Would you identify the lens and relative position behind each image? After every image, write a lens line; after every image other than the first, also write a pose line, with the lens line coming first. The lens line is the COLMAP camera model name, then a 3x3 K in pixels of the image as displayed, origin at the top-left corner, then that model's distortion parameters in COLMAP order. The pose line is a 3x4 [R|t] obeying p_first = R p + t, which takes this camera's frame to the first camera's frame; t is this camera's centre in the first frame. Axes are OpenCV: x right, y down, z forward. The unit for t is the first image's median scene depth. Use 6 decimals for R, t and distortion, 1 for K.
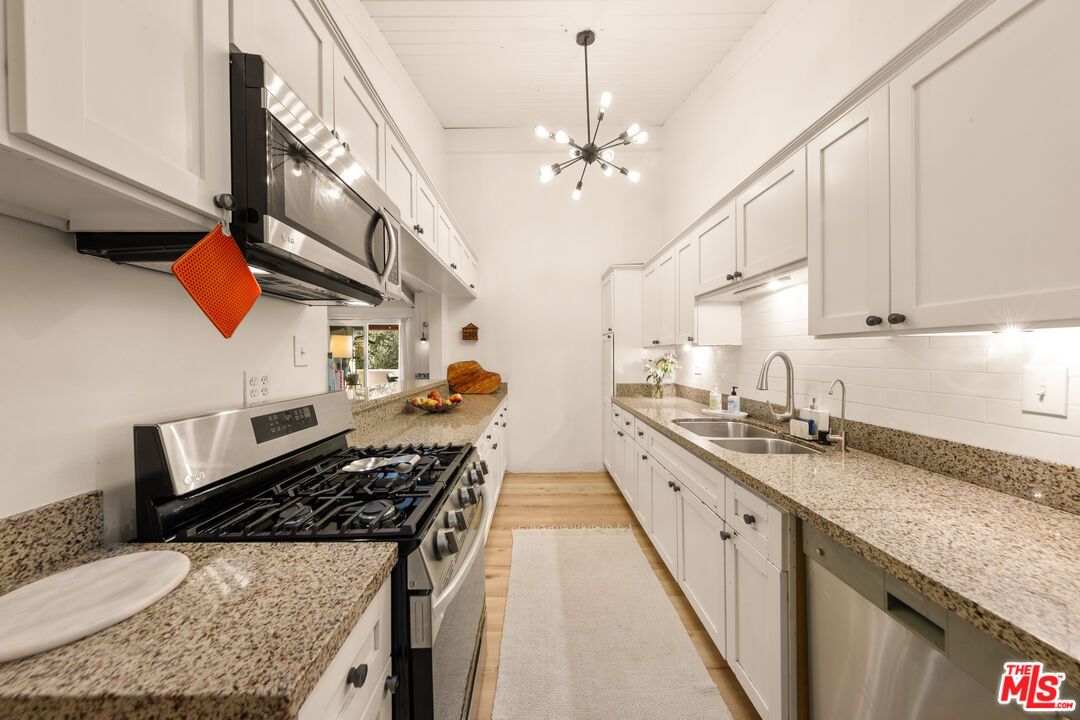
lens RADIAL K [[349.0, 0, 530.2], [0, 349.0, 356.7], [0, 0, 1]] dist [0.005194, -0.000293]
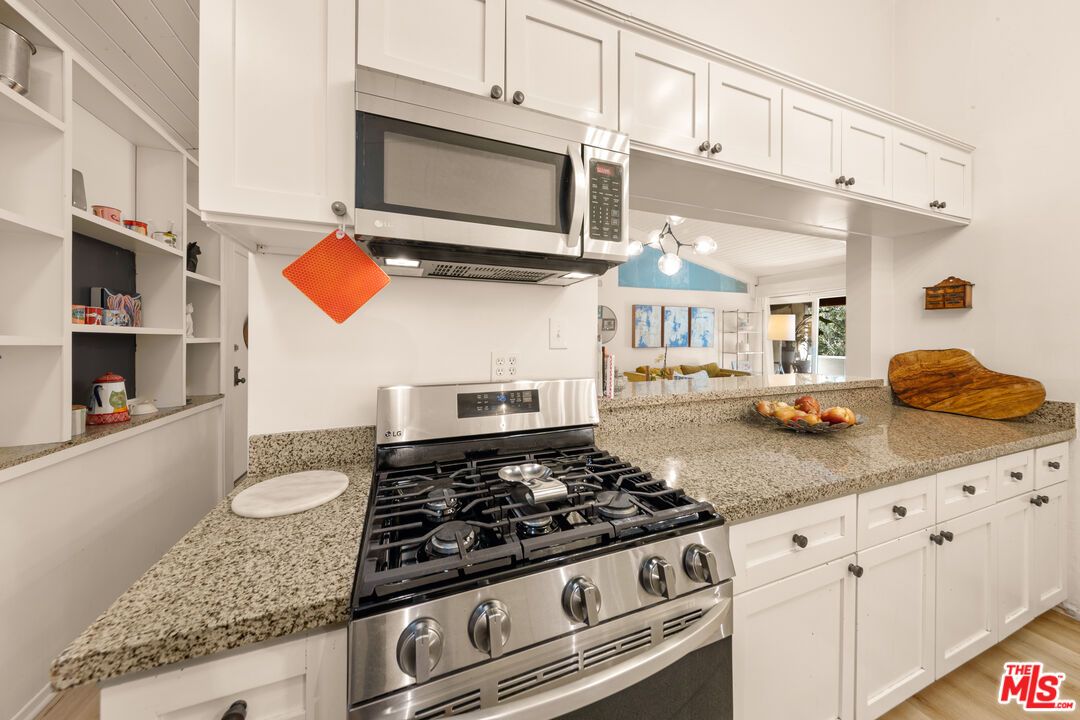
lens RADIAL K [[349.0, 0, 527.1], [0, 349.0, 340.9], [0, 0, 1]] dist [0.005194, -0.000293]
pose [[0.364798, 0.010962, -0.931022, 0.089418], [-0.006189, 0.999937, 0.009348, -0.001833], [0.931066, 0.002352, 0.364843, 0.221207]]
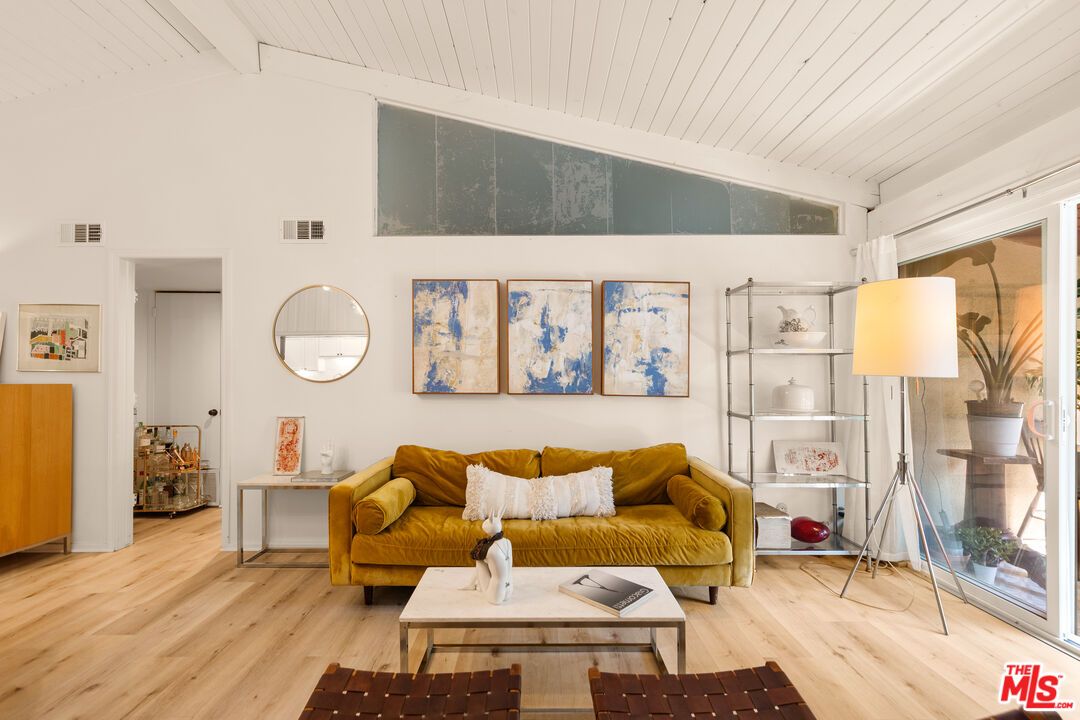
lens RADIAL K [[478.7, 0, 539.2], [0, 478.7, 373.1], [0, 0, 1]] dist [0.004271, 0.000597]
pose [[0.018794, -0.003942, -0.999816, -0.491700], [-0.012815, 0.999909, -0.004183, 0.007697], [0.999741, 0.012891, 0.018741, 1.715406]]
